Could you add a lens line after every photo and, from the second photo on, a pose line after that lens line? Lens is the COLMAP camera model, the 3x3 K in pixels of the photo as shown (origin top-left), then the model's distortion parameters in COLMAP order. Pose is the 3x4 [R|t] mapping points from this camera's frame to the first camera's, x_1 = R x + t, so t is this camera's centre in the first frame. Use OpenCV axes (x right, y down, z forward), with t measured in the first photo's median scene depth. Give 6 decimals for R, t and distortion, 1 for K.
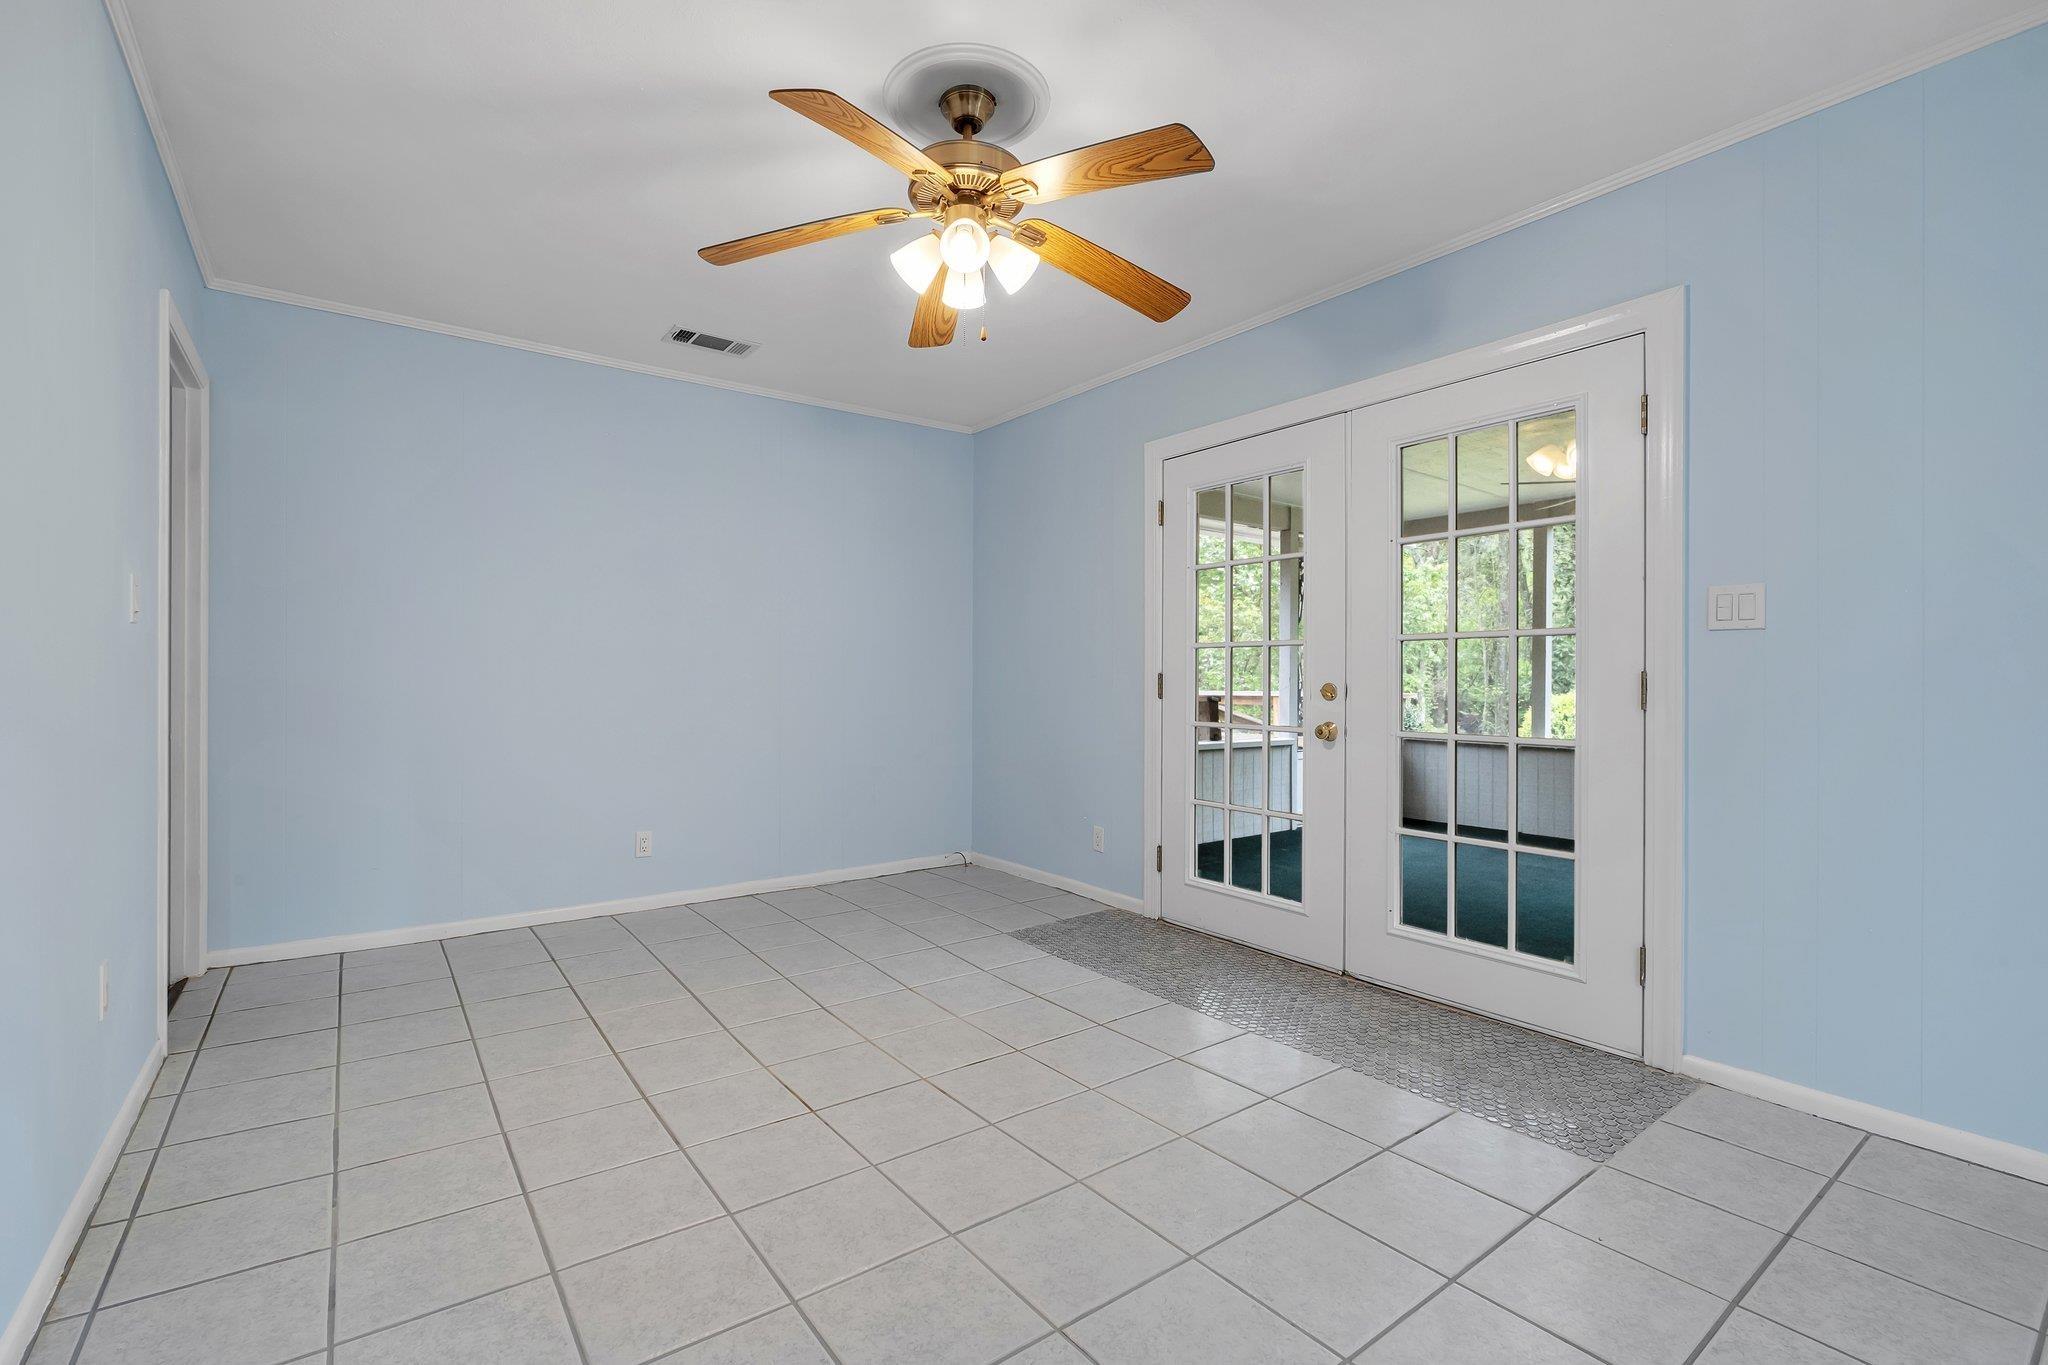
lens RADIAL K [[908.8, 0, 1019.3], [0, 908.8, 691.2], [0, 0, 1]] dist [-0.003801, 0.000467]
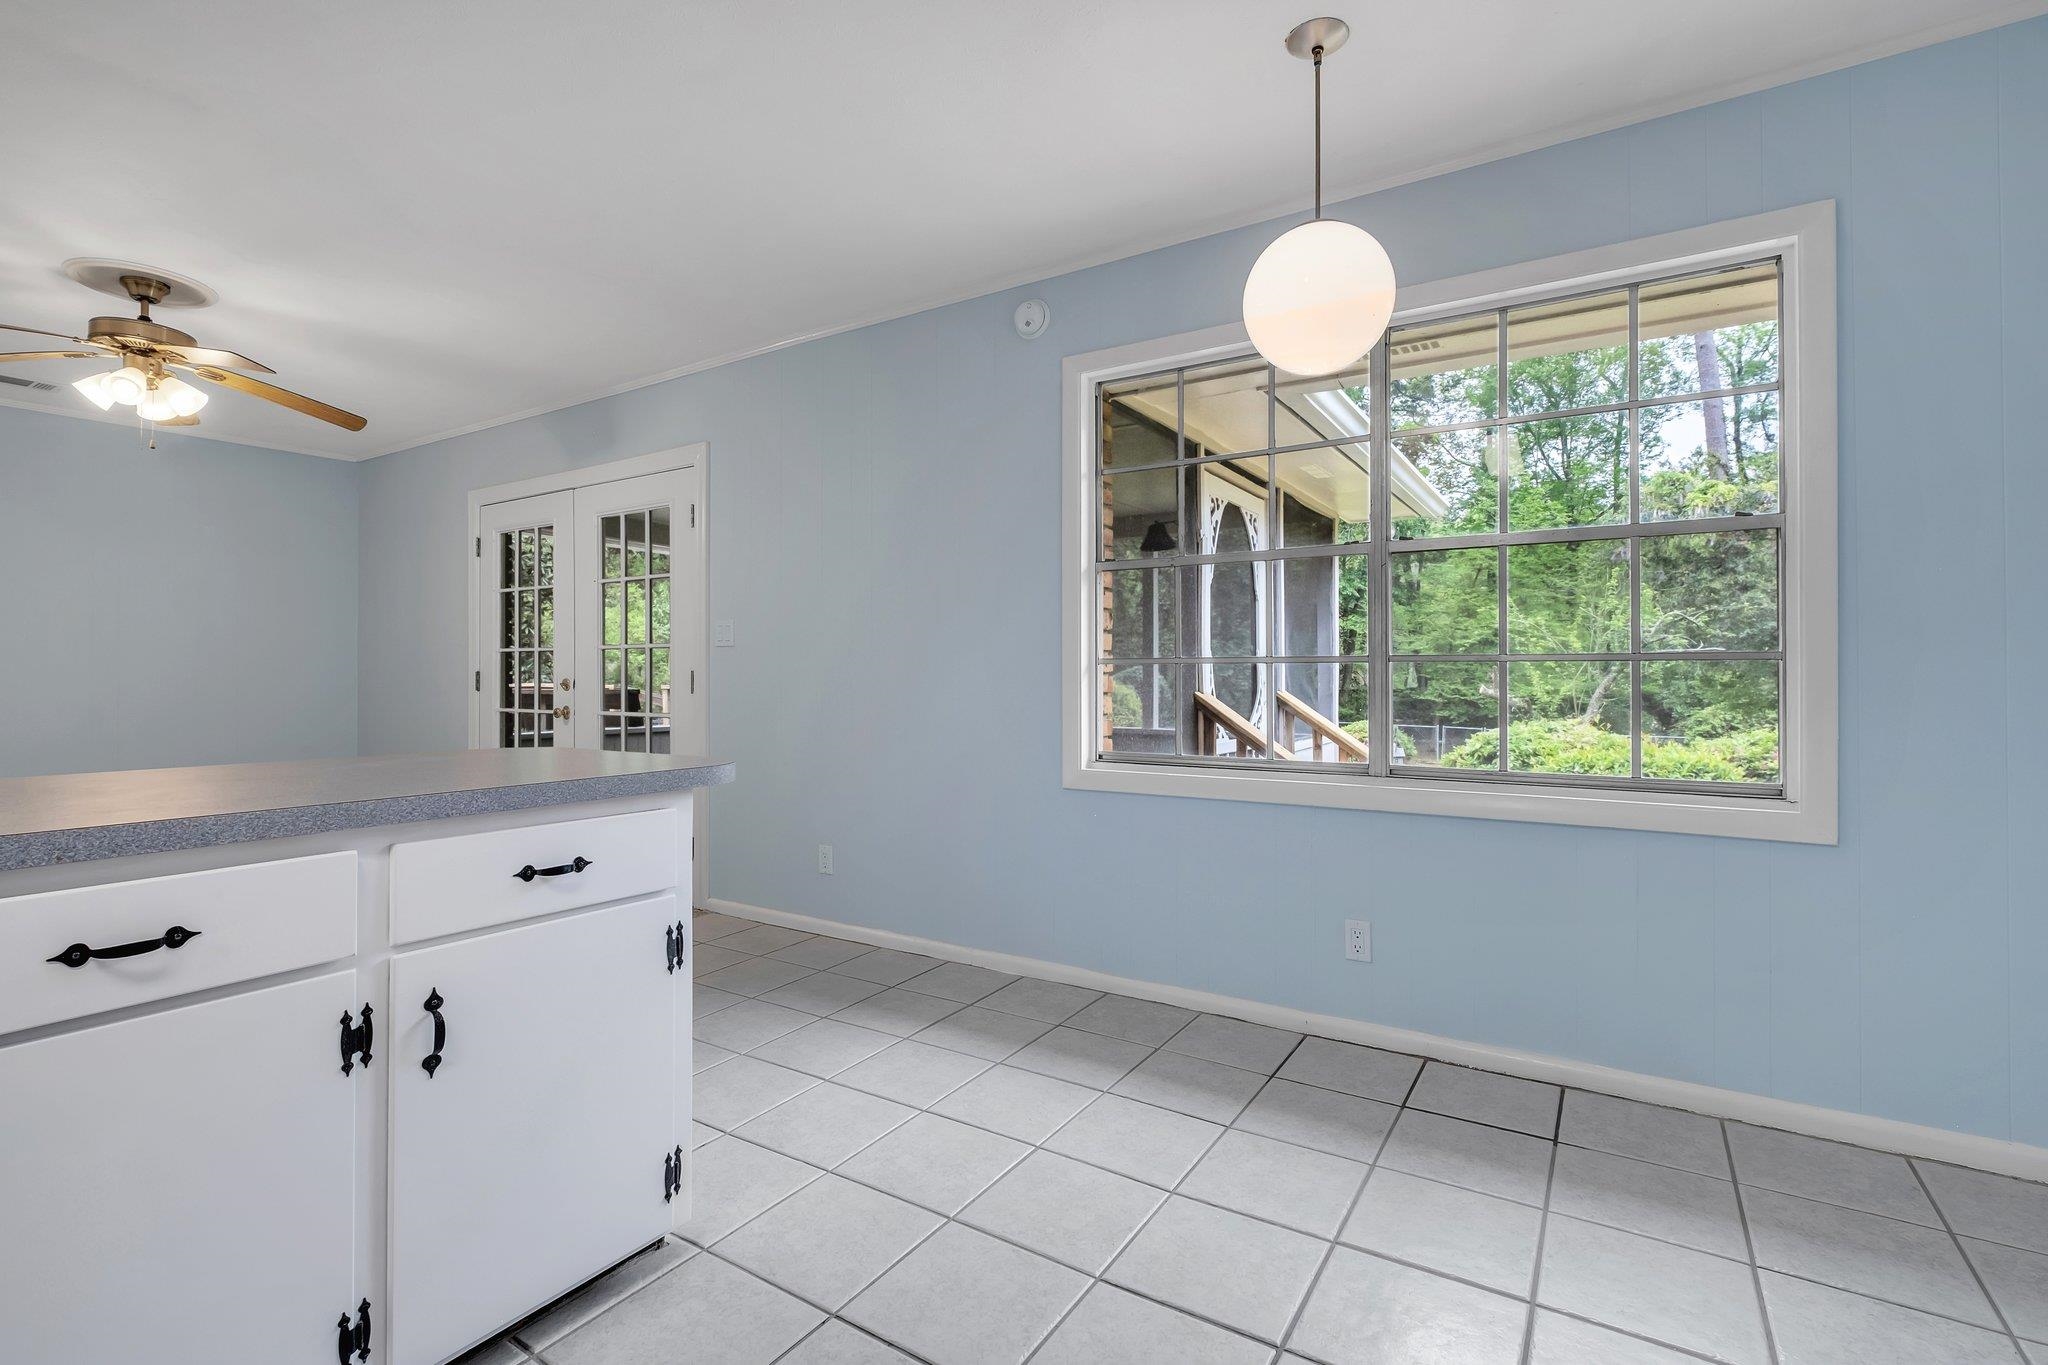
lens RADIAL K [[971.4, 0, 1013.6], [0, 971.4, 692.5], [0, 0, 1]] dist [0.001322, 0.000037]
pose [[0.946990, -0.004872, 0.321225, 0.426097], [0.003354, 0.999980, 0.005278, 0.006353], [-0.321244, -0.003921, 0.946988, -0.547628]]
